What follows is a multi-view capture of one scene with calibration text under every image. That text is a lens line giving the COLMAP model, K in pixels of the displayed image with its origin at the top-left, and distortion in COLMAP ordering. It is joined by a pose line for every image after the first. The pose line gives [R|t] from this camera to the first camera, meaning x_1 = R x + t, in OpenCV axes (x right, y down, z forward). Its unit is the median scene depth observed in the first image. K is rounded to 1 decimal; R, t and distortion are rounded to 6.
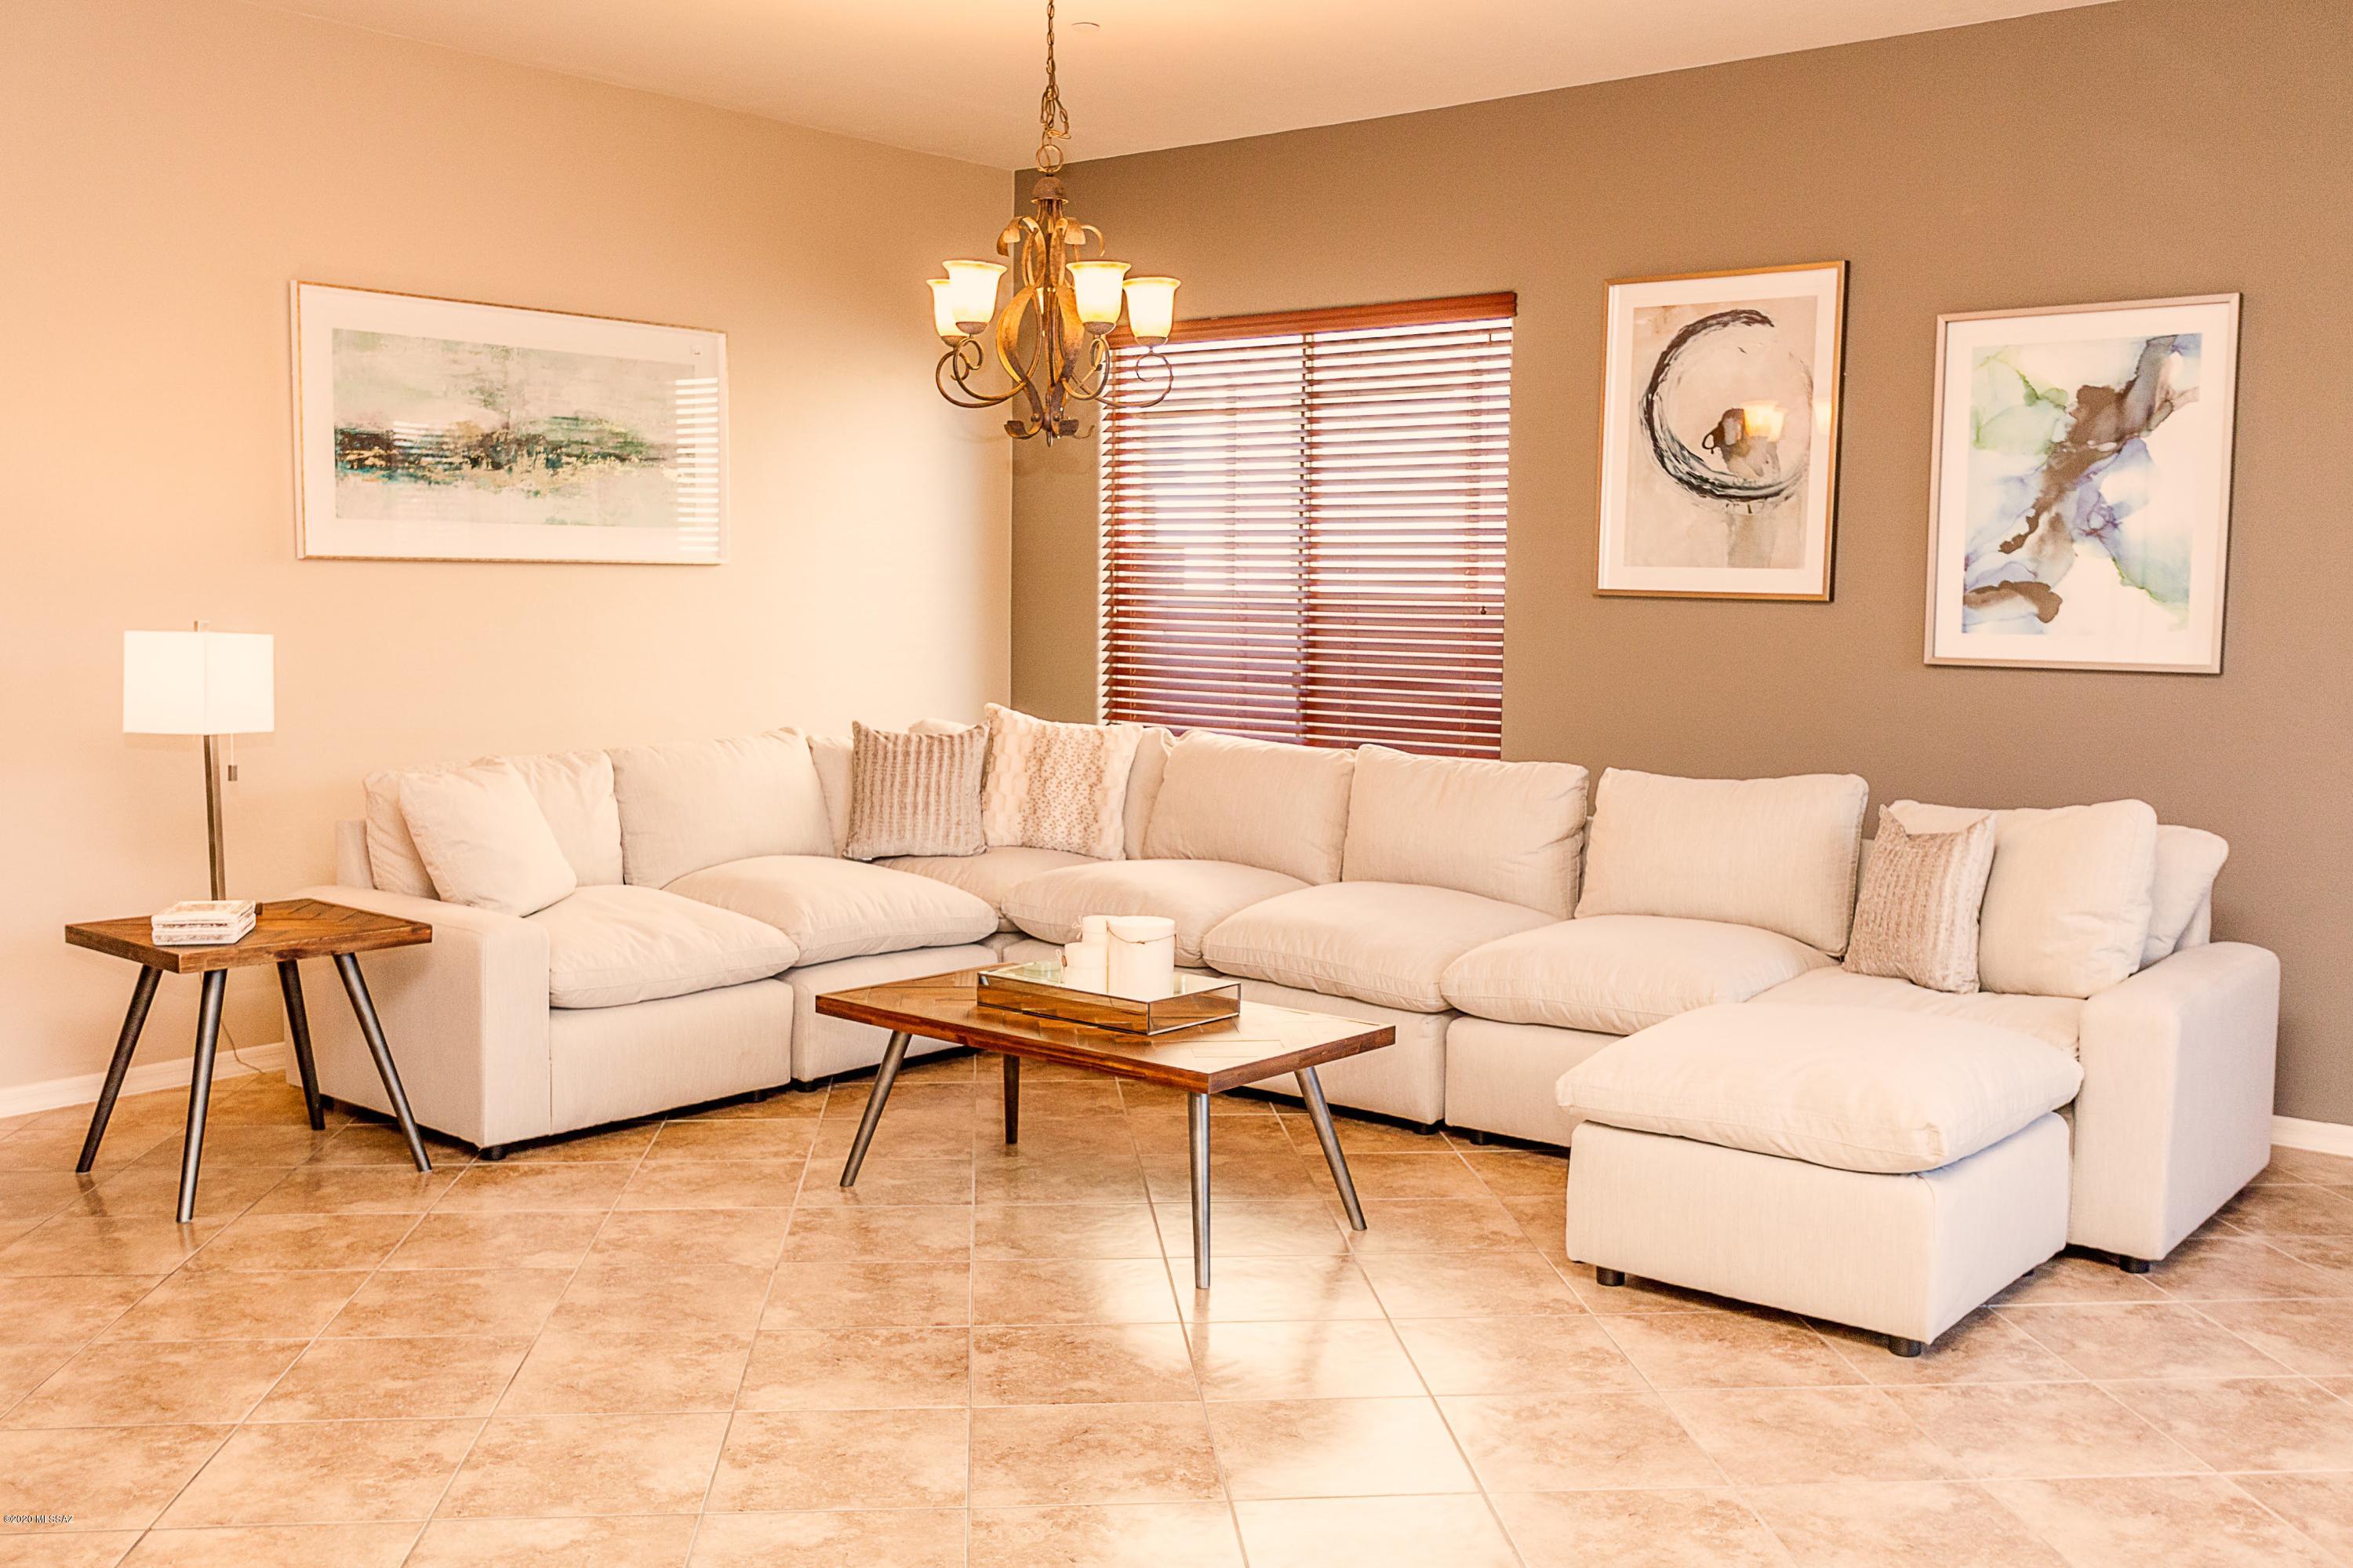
lens RADIAL K [[2242.6, 0, 1174.7], [0, 2242.6, 783.3], [0, 0, 1]] dist [0.004779, 0.000000]
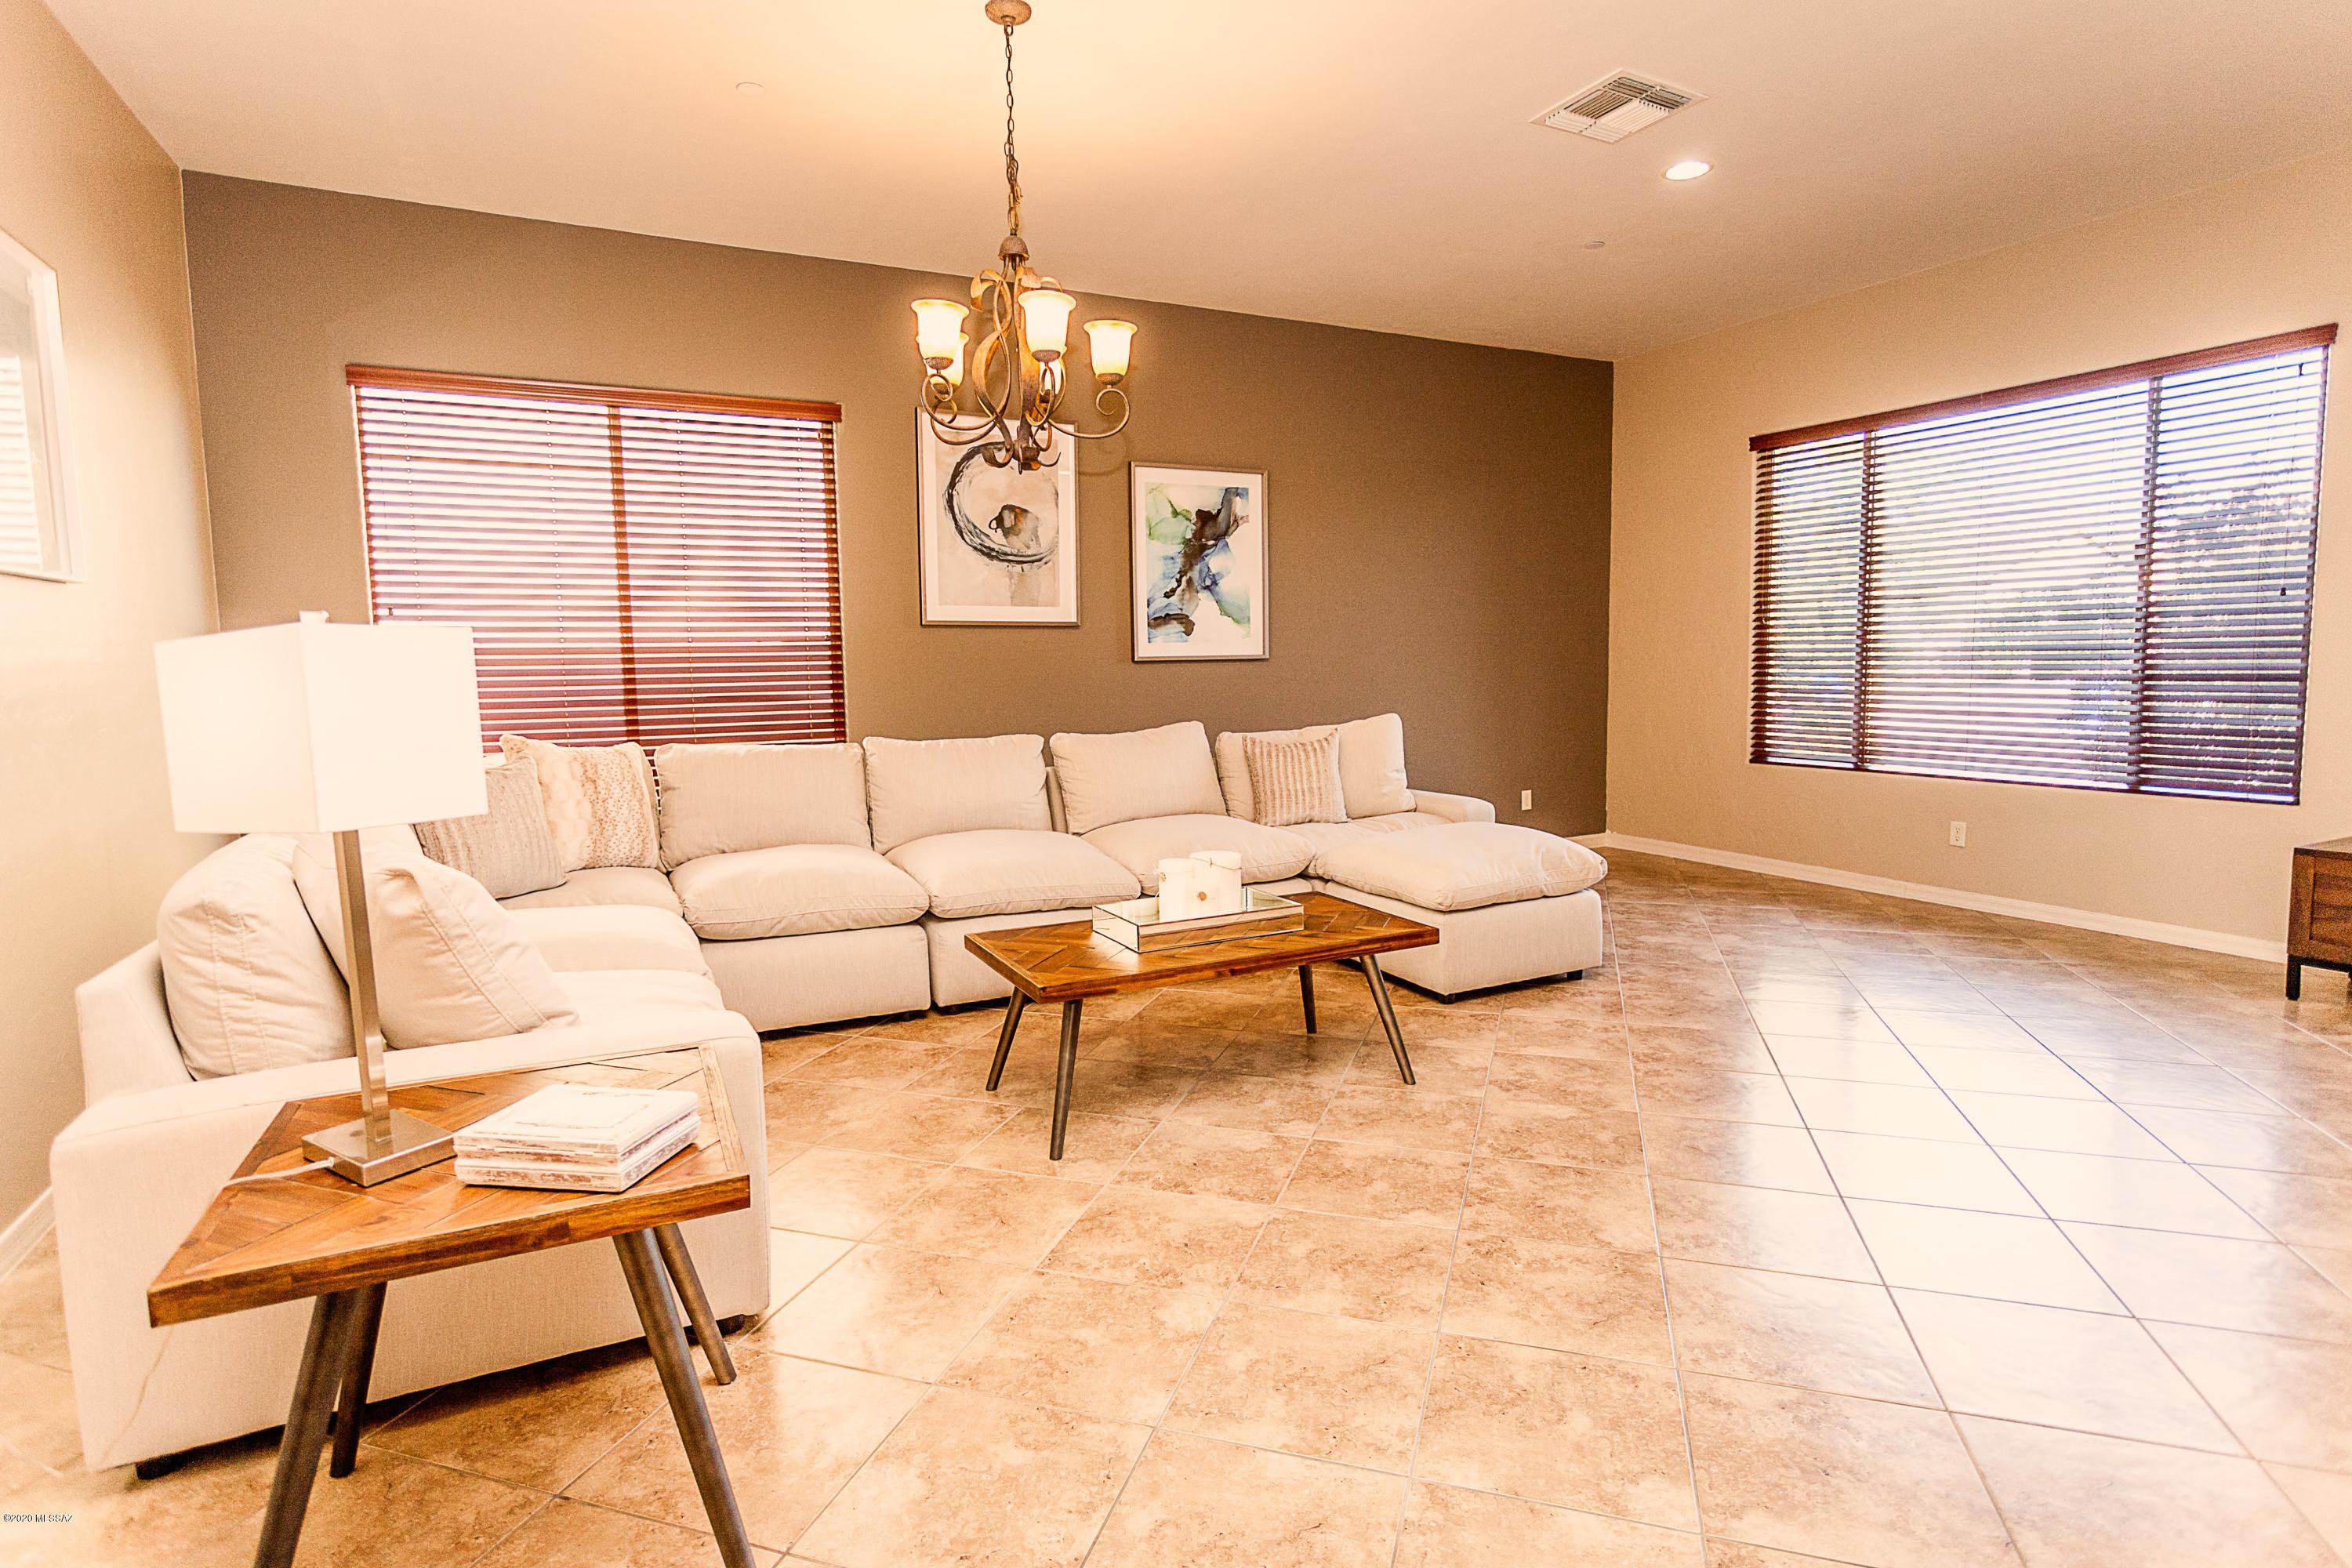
lens RADIAL K [[1217.3, 0, 1169.6], [0, 1217.3, 782.8], [0, 0, 1]] dist [-0.000025, -0.000196]
pose [[0.370665, -0.113011, 0.921865, -0.574952], [0.103391, 0.991421, 0.079967, -0.033473], [-0.922994, 0.065672, 0.379170, 0.650023]]
